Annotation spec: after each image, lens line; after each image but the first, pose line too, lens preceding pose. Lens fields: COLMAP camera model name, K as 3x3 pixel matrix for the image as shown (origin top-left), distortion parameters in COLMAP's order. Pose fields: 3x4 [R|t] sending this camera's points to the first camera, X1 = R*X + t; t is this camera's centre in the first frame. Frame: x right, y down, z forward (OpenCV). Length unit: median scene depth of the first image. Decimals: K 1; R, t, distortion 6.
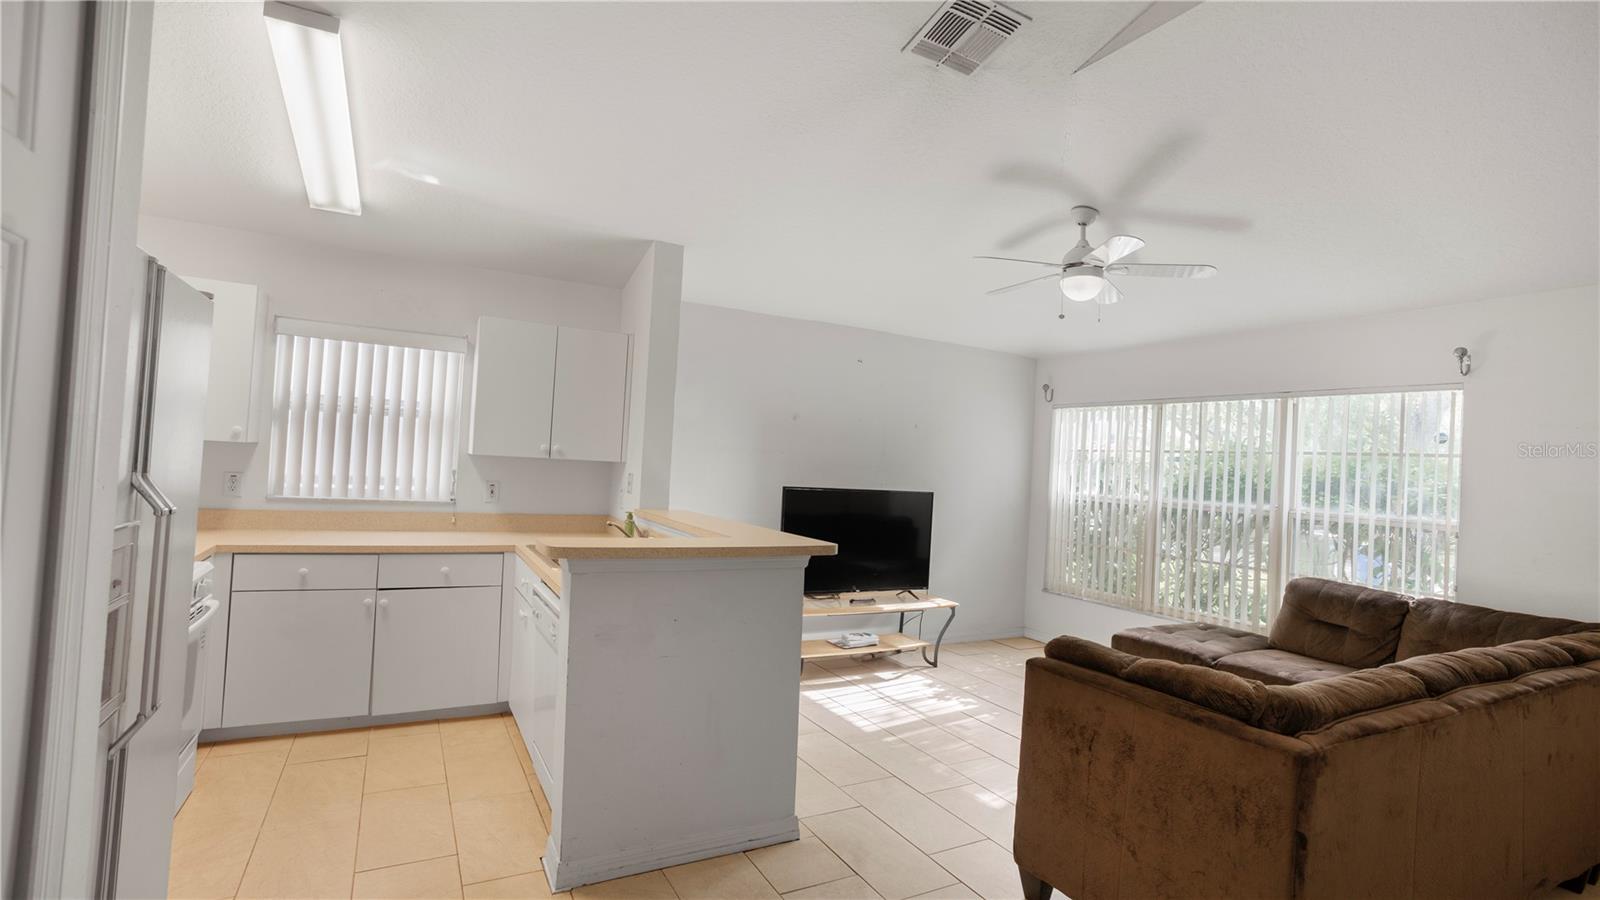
lens RADIAL K [[751.4, 0, 781.2], [0, 751.4, 449.8], [0, 0, 1]] dist [-0.050253, 0.027608]
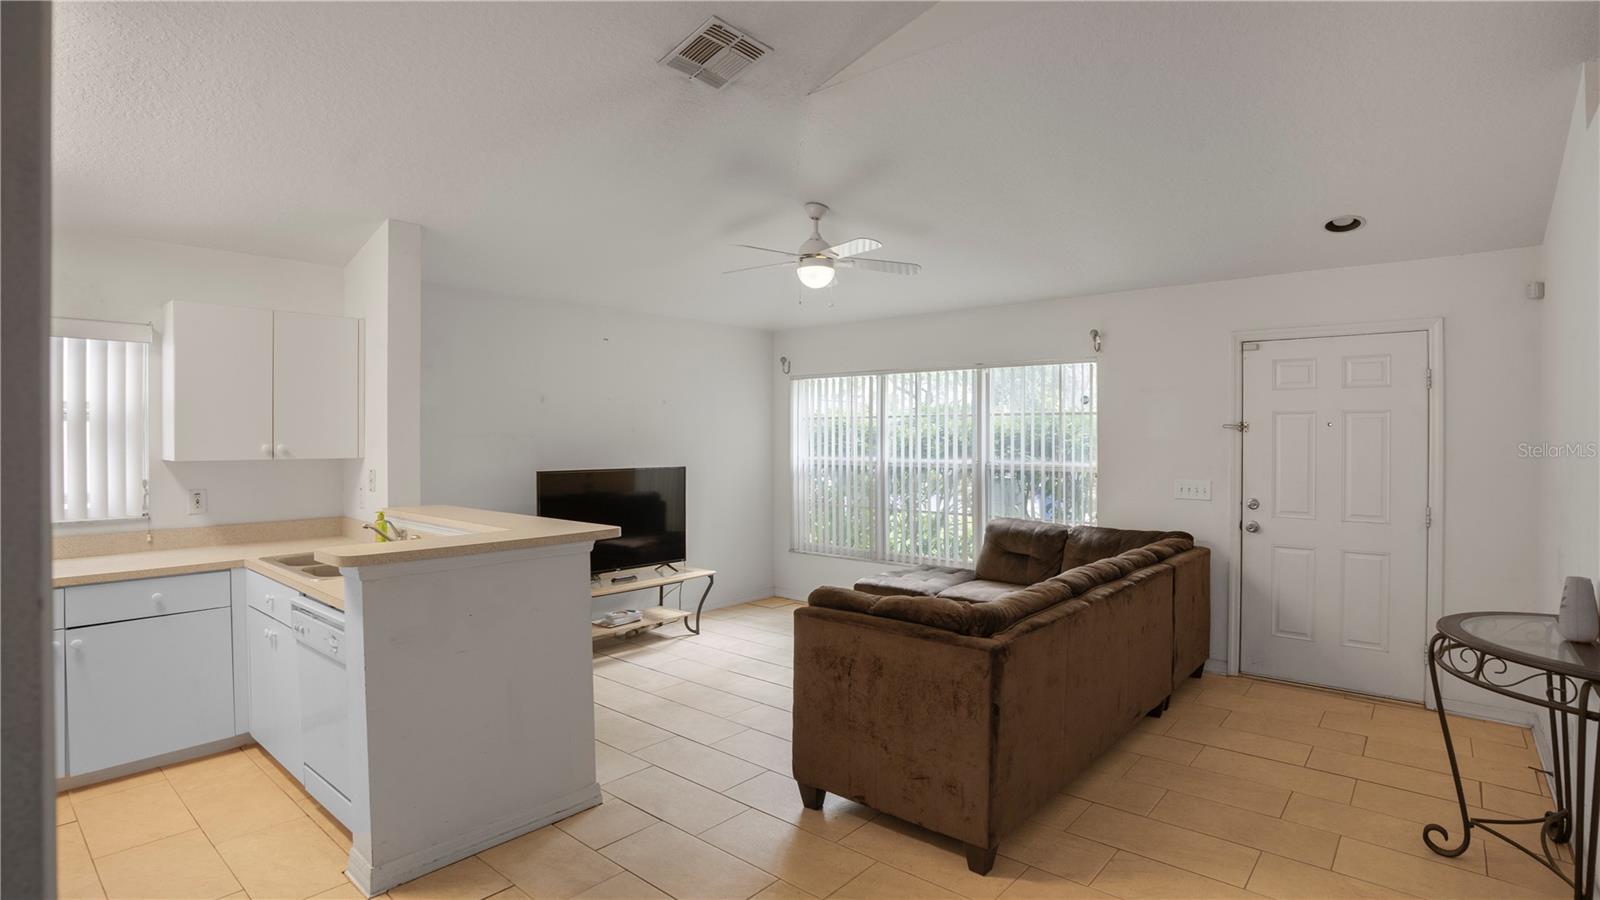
lens RADIAL K [[788.0, 0, 800.0], [0, 788.0, 450.0], [0, 0, 1]] dist [-0.063284, 0.026289]
pose [[0.931841, -0.059798, 0.357905, -0.053794], [0.044929, 0.997752, 0.049726, -0.018611], [-0.360074, -0.030257, 0.932433, -0.090102]]
